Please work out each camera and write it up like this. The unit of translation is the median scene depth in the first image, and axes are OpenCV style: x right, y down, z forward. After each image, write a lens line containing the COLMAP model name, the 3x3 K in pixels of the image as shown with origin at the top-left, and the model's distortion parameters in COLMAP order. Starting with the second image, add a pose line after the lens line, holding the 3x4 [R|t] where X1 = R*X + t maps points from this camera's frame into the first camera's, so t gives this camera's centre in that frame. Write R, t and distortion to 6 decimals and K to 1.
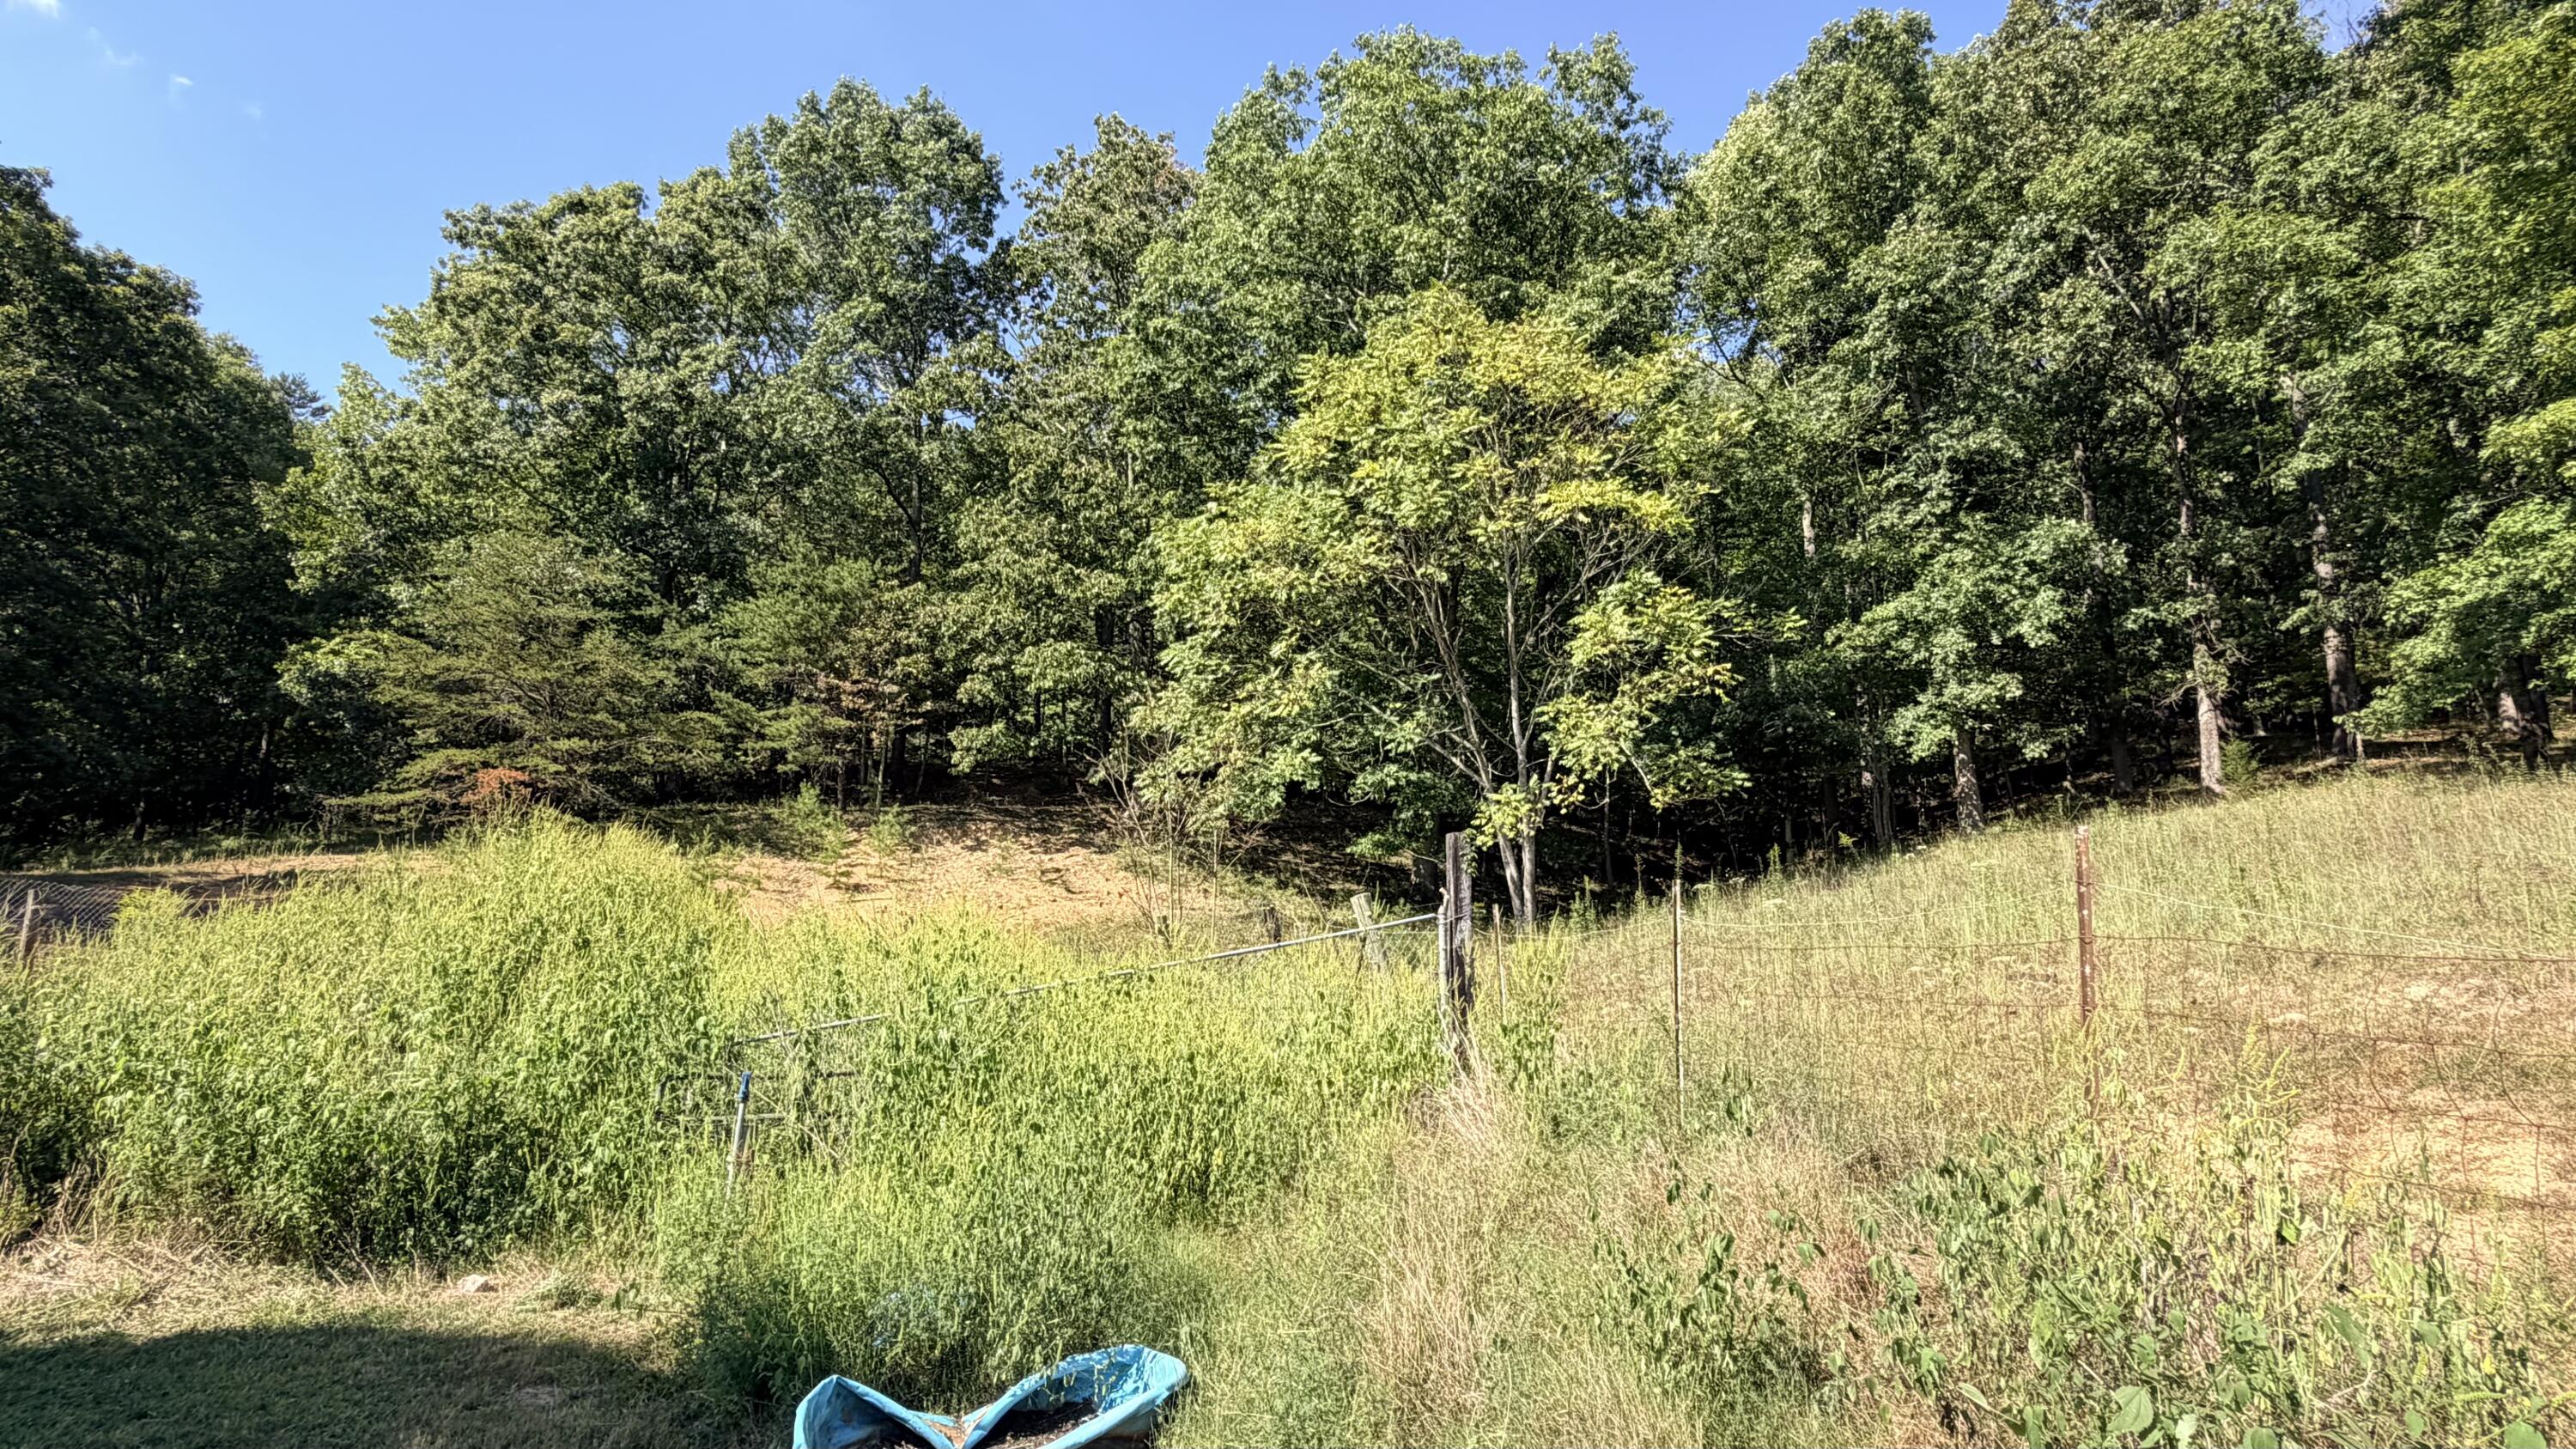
lens RADIAL K [[1388.7, 0, 1283.1], [0, 1388.7, 744.0], [0, 0, 1]] dist [0.005197, -0.000014]
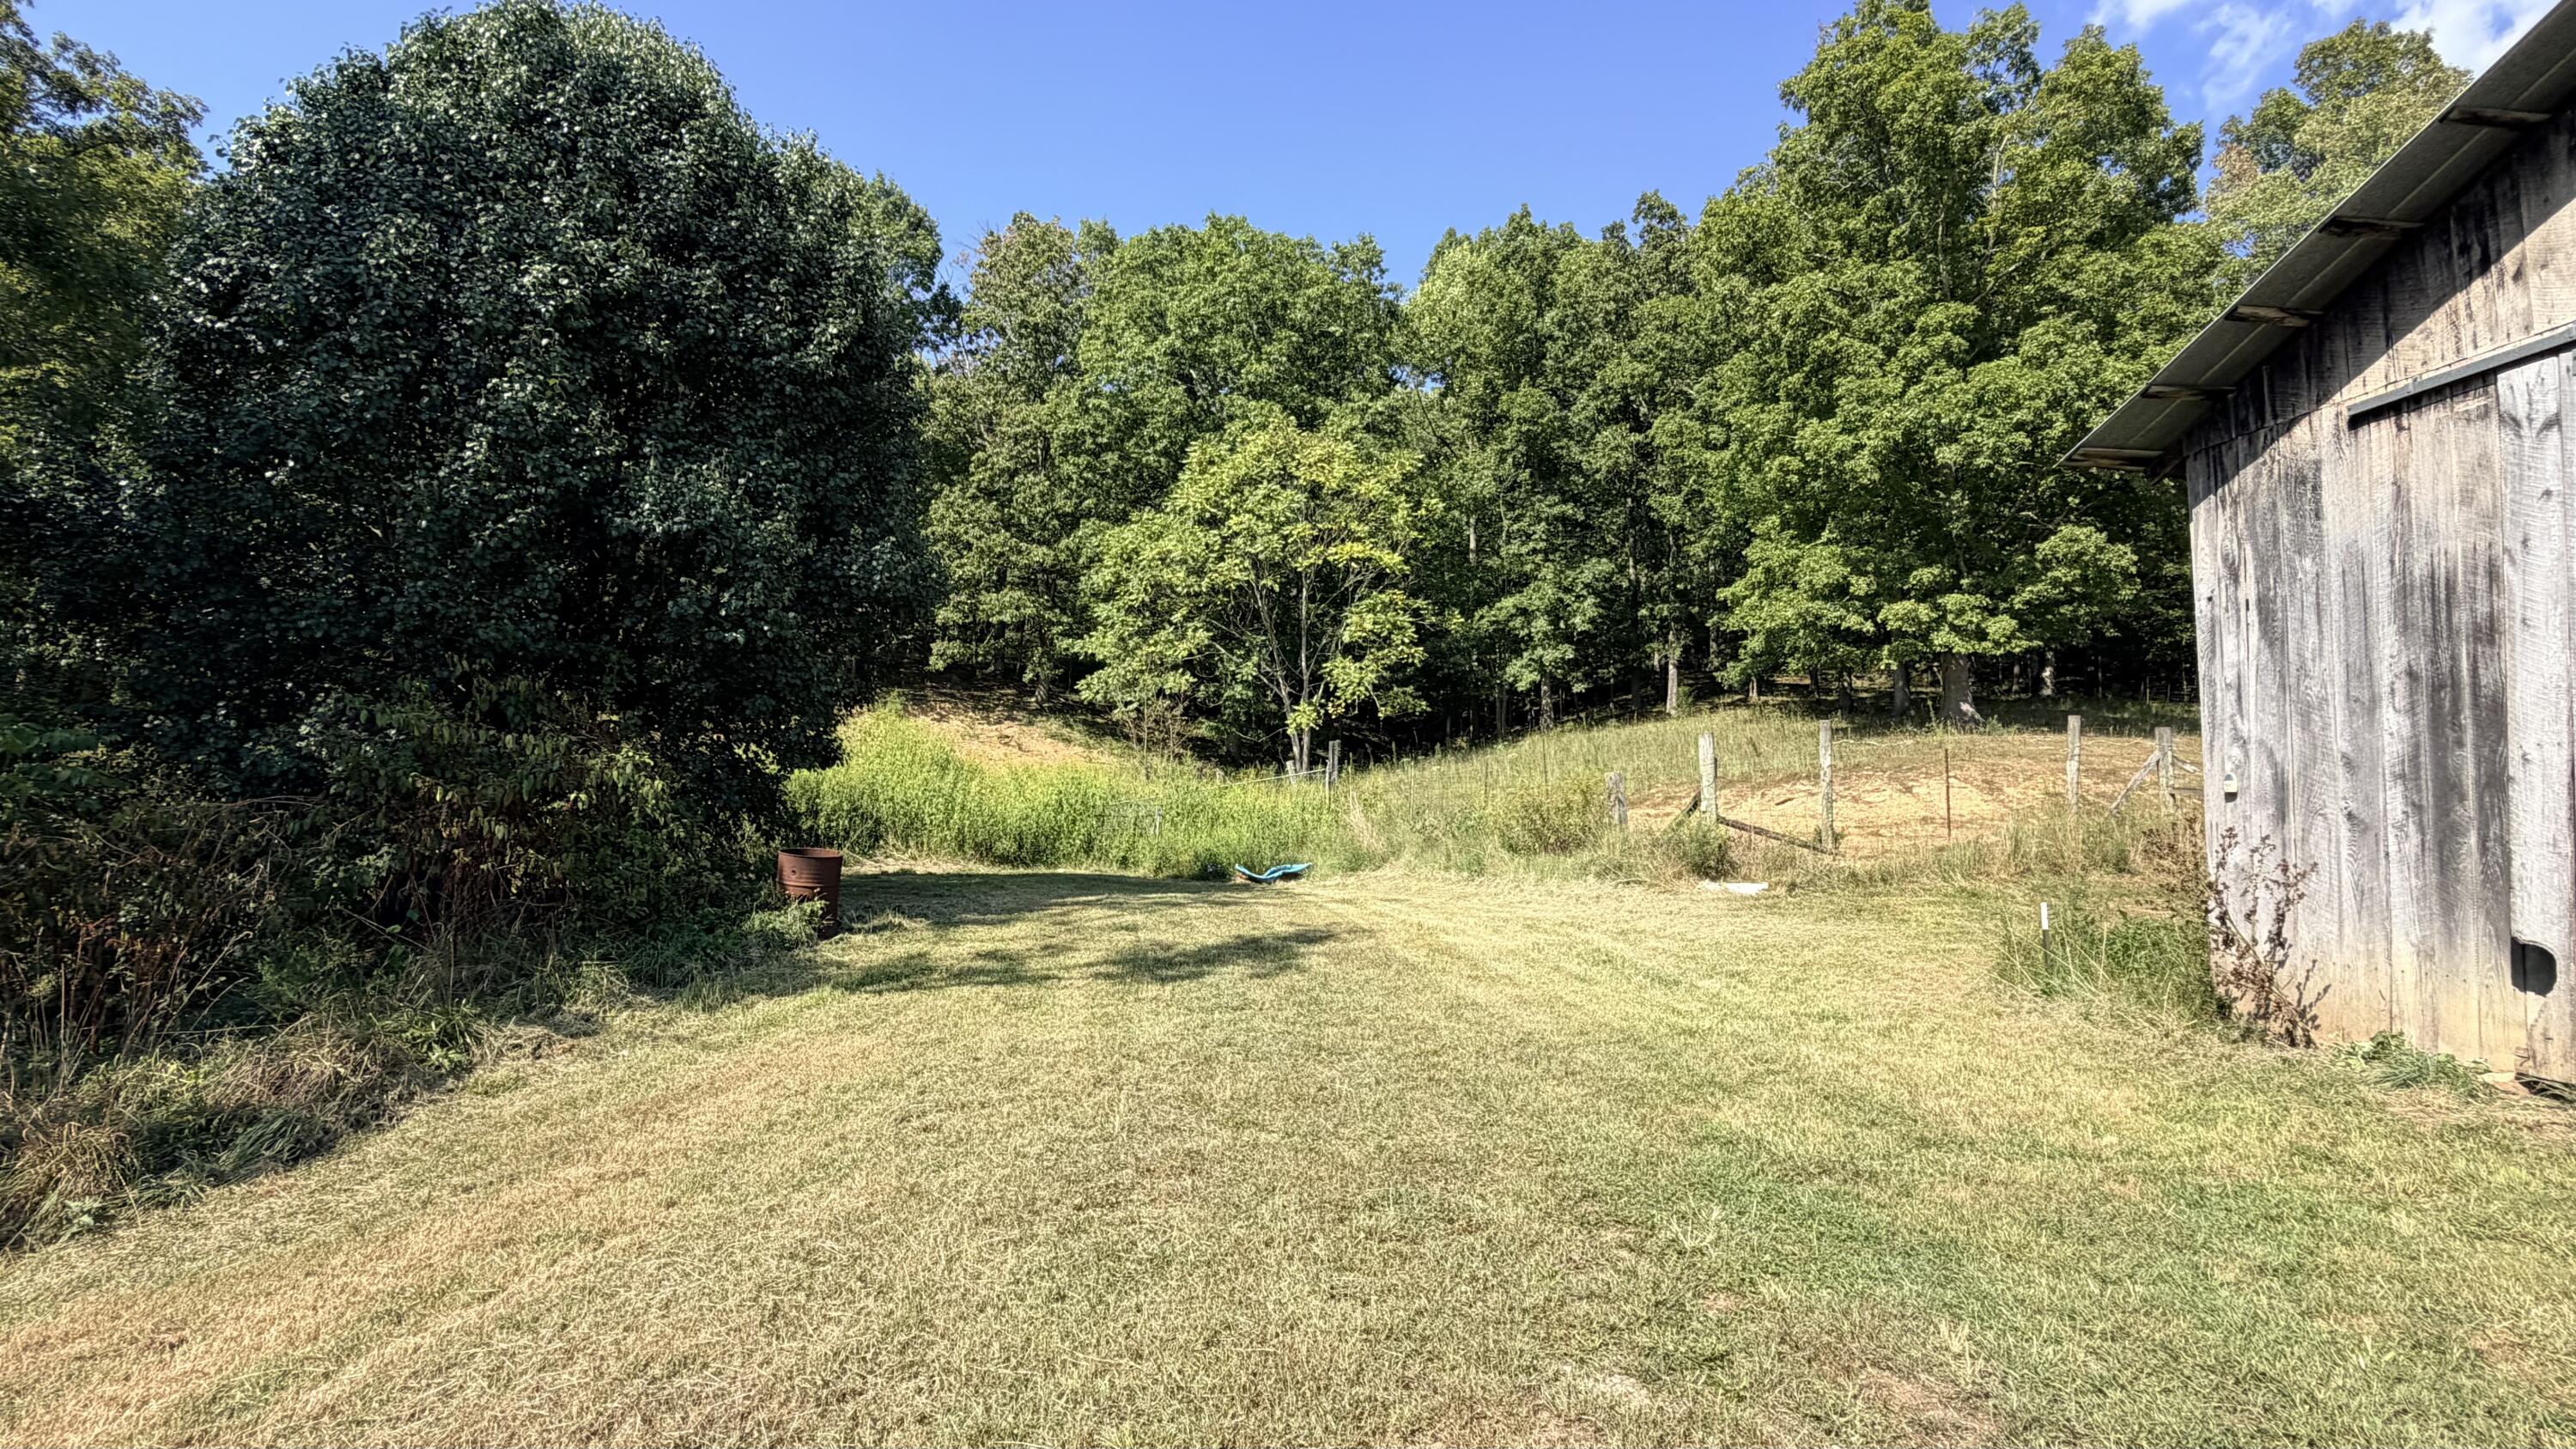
lens RADIAL K [[1242.5, 0, 1291.2], [0, 1242.5, 723.8], [0, 0, 1]] dist [-0.002709, -0.000371]
pose [[0.975290, 0.032864, 0.218468, -0.183300], [-0.051059, 0.995632, 0.078168, -0.059327], [-0.214945, -0.087391, 0.972708, -0.518320]]
